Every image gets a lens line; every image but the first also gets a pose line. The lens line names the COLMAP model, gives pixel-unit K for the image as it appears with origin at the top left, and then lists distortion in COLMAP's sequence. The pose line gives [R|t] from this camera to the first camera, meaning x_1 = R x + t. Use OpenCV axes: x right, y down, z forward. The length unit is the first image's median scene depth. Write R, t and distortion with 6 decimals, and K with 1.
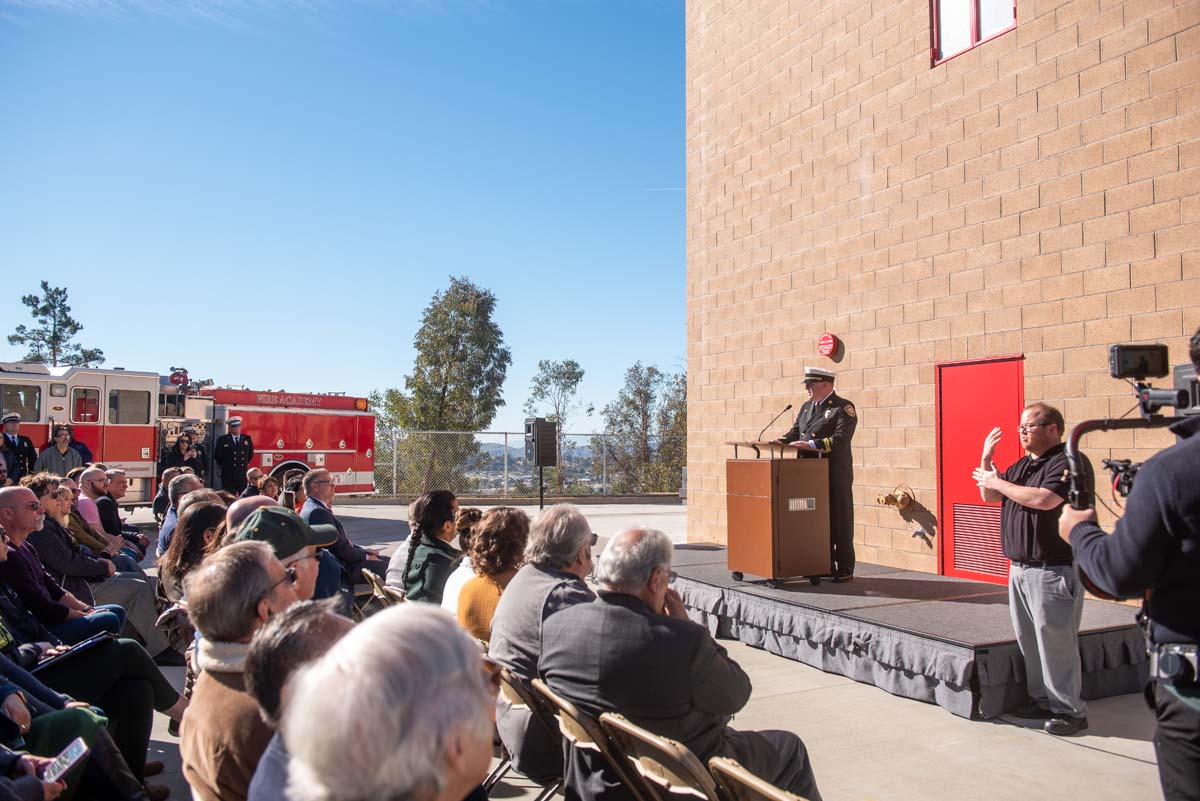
lens RADIAL K [[958.2, 0, 601.6], [0, 958.2, 399.2], [0, 0, 1]] dist [-0.020491, -0.001321]
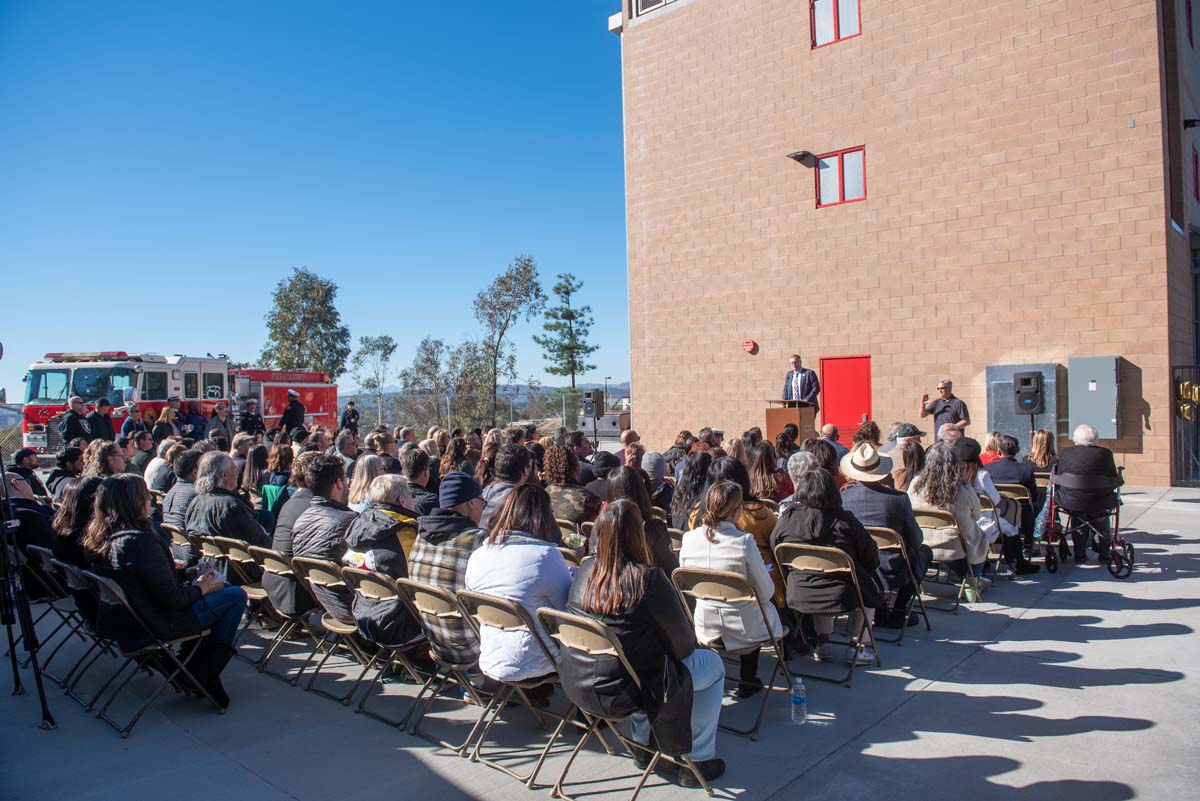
lens RADIAL K [[824.6, 0, 600.0], [0, 824.6, 400.5], [0, 0, 1]] dist [-0.046420, -0.003134]
pose [[0.922224, -0.029660, 0.385518, -0.645015], [0.009699, 0.998514, 0.053619, -0.039381], [-0.386535, -0.045710, 0.921141, -0.361573]]
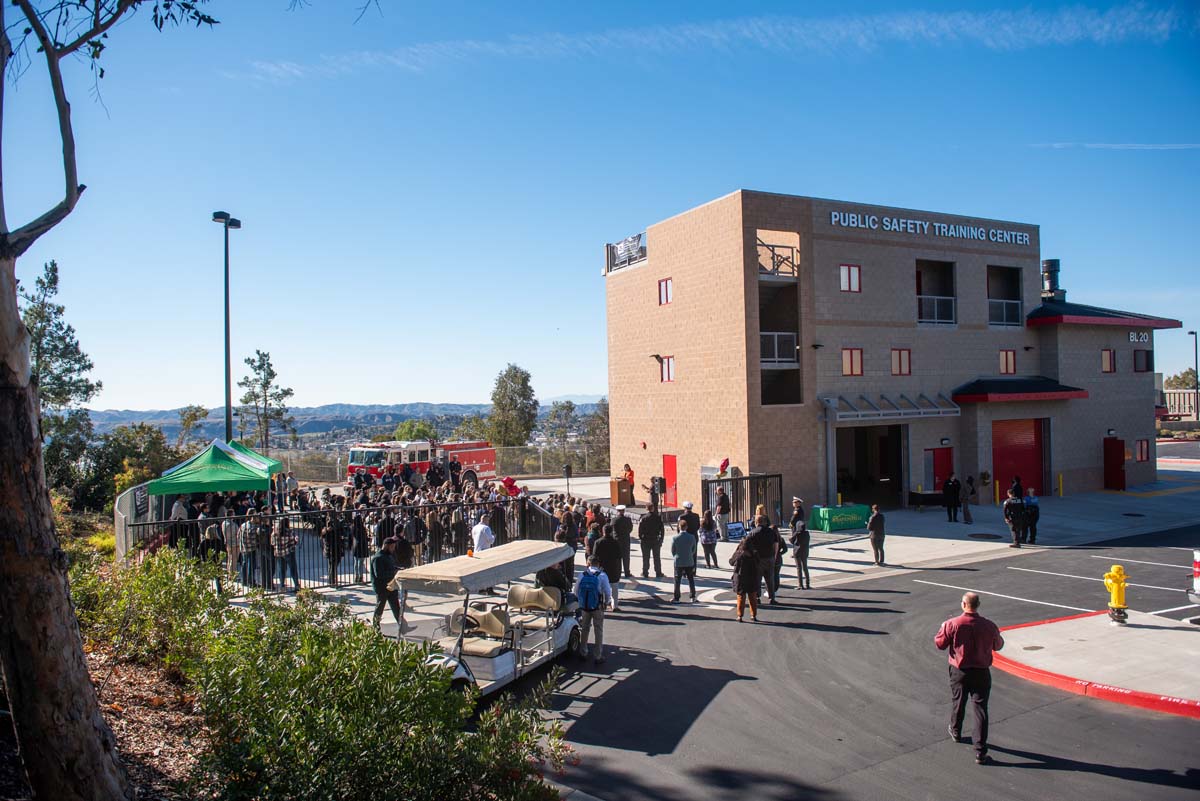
lens RADIAL K [[822.5, 0, 600.0], [0, 822.5, 400.5], [0, 0, 1]] dist [-0.047243, -0.002751]
pose [[0.999478, -0.027801, 0.016438, 0.017617], [0.027037, 0.998620, 0.045020, -0.382511], [-0.017667, -0.044552, 0.998851, -2.243008]]
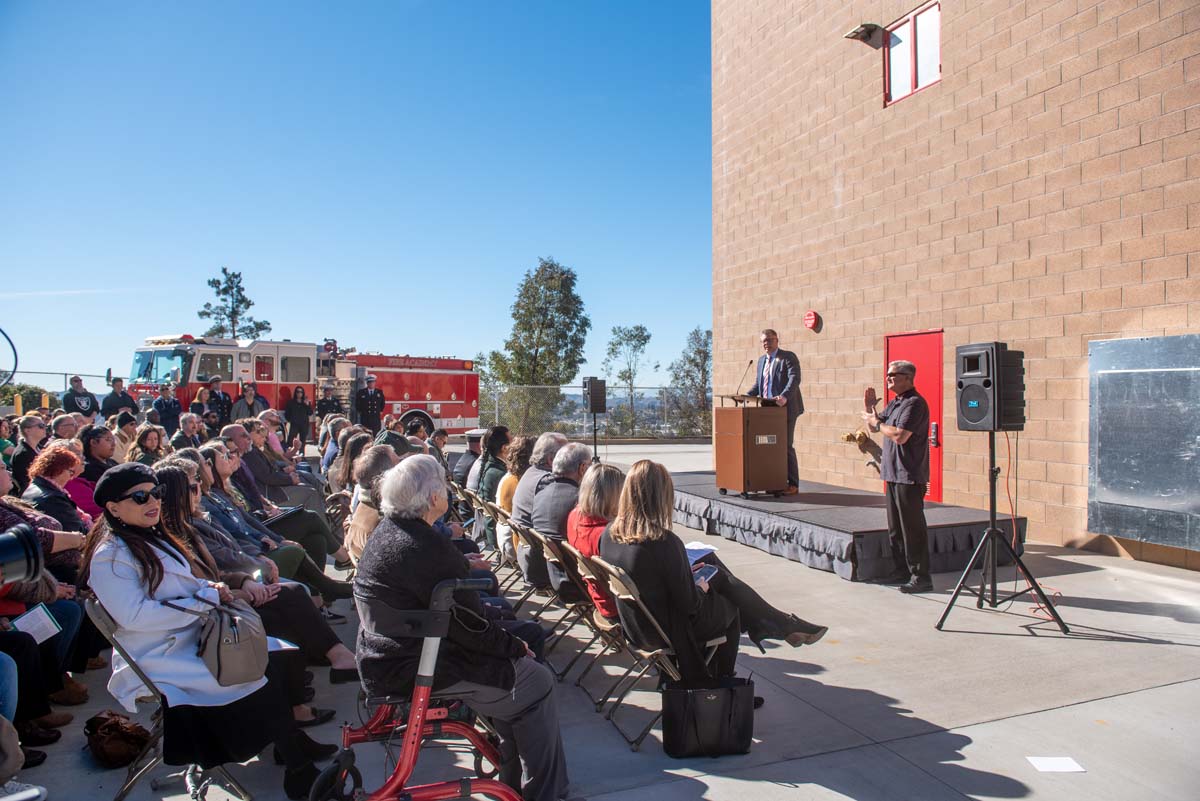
lens RADIAL K [[824.6, 0, 600.0], [0, 824.6, 400.5], [0, 0, 1]] dist [-0.046420, -0.003134]
pose [[0.995231, -0.002301, -0.097520, 0.058975], [0.007505, 0.998565, 0.053033, -0.008639], [0.097258, -0.053512, 0.993820, -0.145831]]
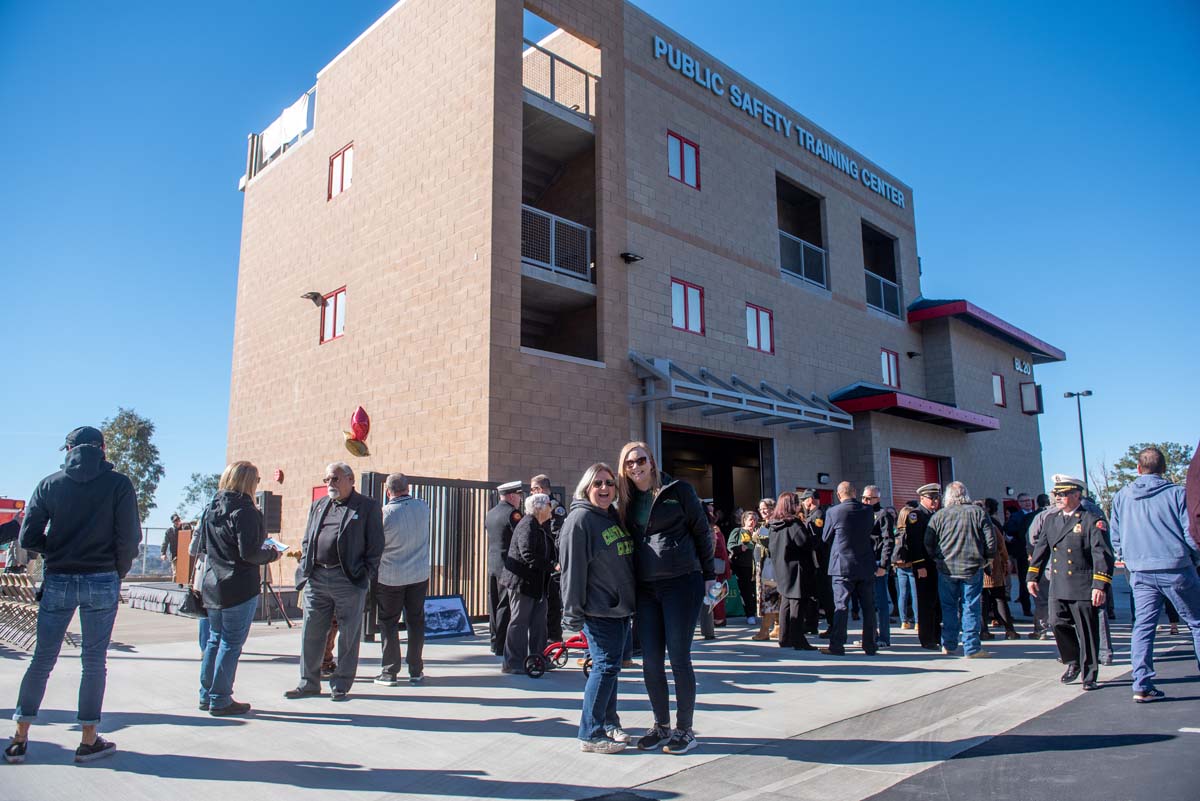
lens RADIAL K [[824.6, 0, 600.0], [0, 824.6, 400.5], [0, 0, 1]] dist [-0.046420, -0.003134]
pose [[0.942968, 0.044562, 0.329888, 0.296307], [-0.002412, 0.991888, -0.127094, 0.000967], [-0.332875, 0.119050, 0.935426, -0.763556]]
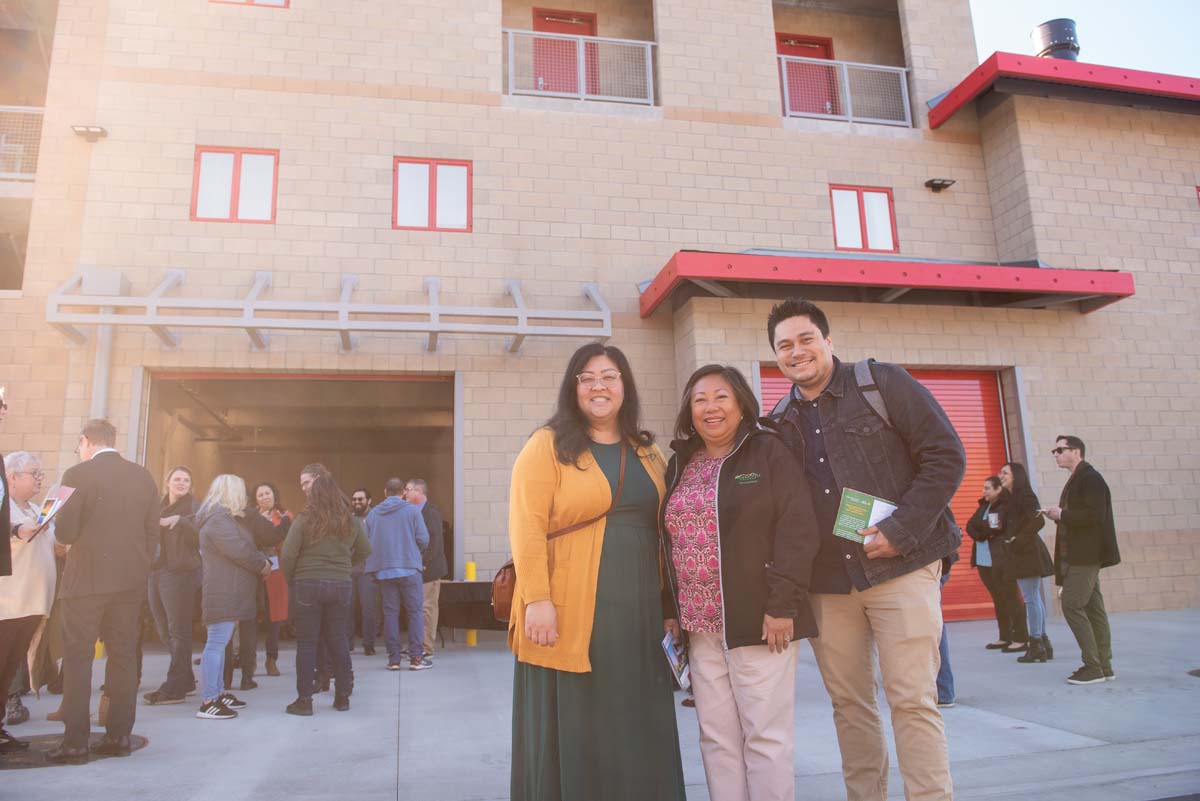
lens RADIAL K [[827.8, 0, 600.0], [0, 827.8, 400.5], [0, 0, 1]] dist [-0.047278, -0.003019]
pose [[0.968638, -0.075813, -0.236628, 1.576019], [0.041733, 0.988426, -0.145850, 0.049853], [0.244946, 0.131400, 0.960591, -0.207339]]
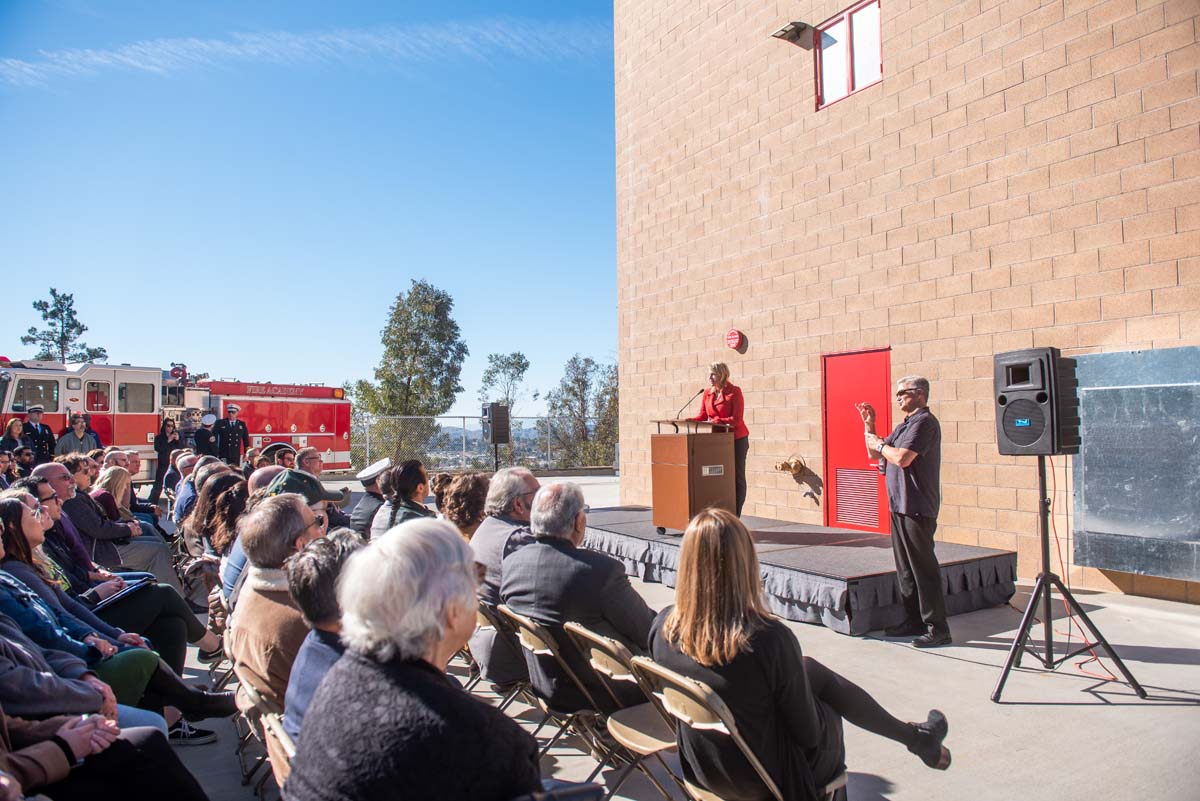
lens RADIAL K [[827.8, 0, 600.0], [0, 827.8, 400.5], [0, 0, 1]] dist [-0.047278, -0.003019]
pose [[0.997782, -0.011256, 0.065611, -0.001601], [0.010185, 0.999810, 0.016637, 0.001140], [-0.065785, -0.015932, 0.997707, -0.027564]]
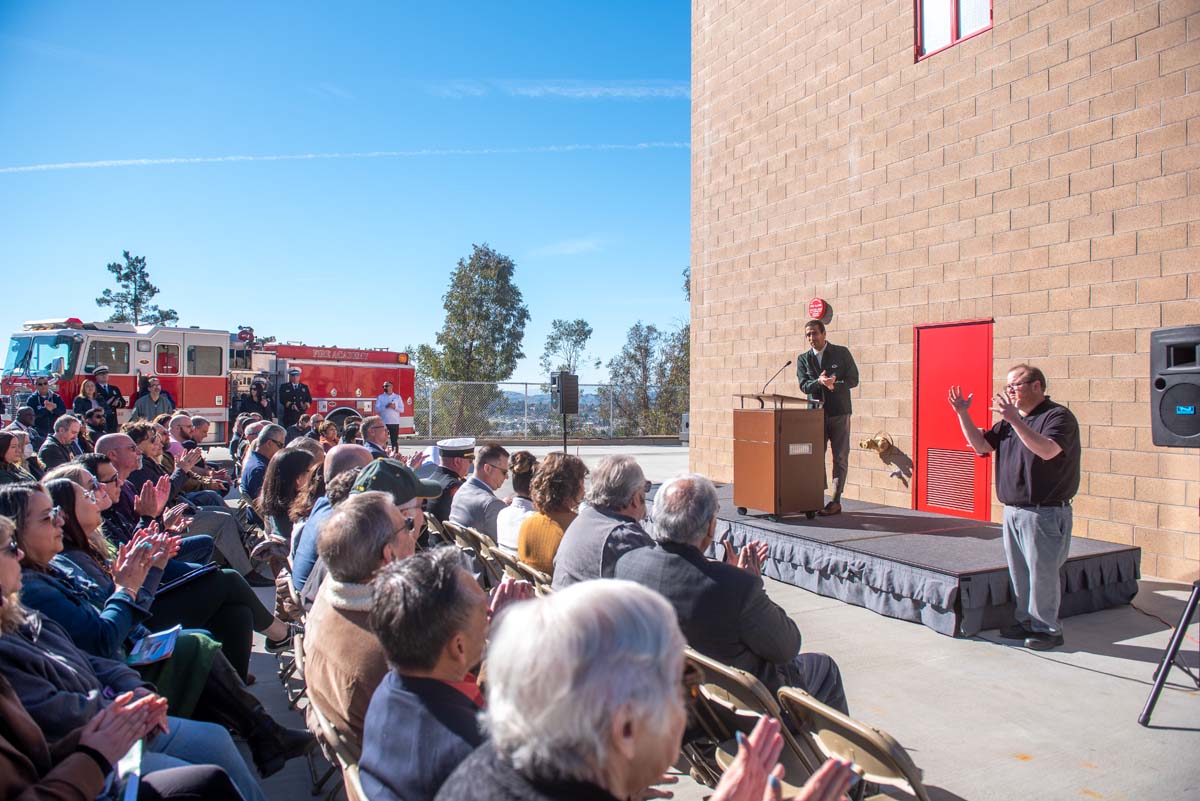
lens RADIAL K [[827.8, 0, 600.0], [0, 827.8, 400.5], [0, 0, 1]] dist [-0.047278, -0.003019]
pose [[0.999986, 0.003856, -0.003647, -0.018455], [-0.003644, 0.998393, 0.056545, -0.002002], [0.003859, -0.056531, 0.998393, 0.013093]]
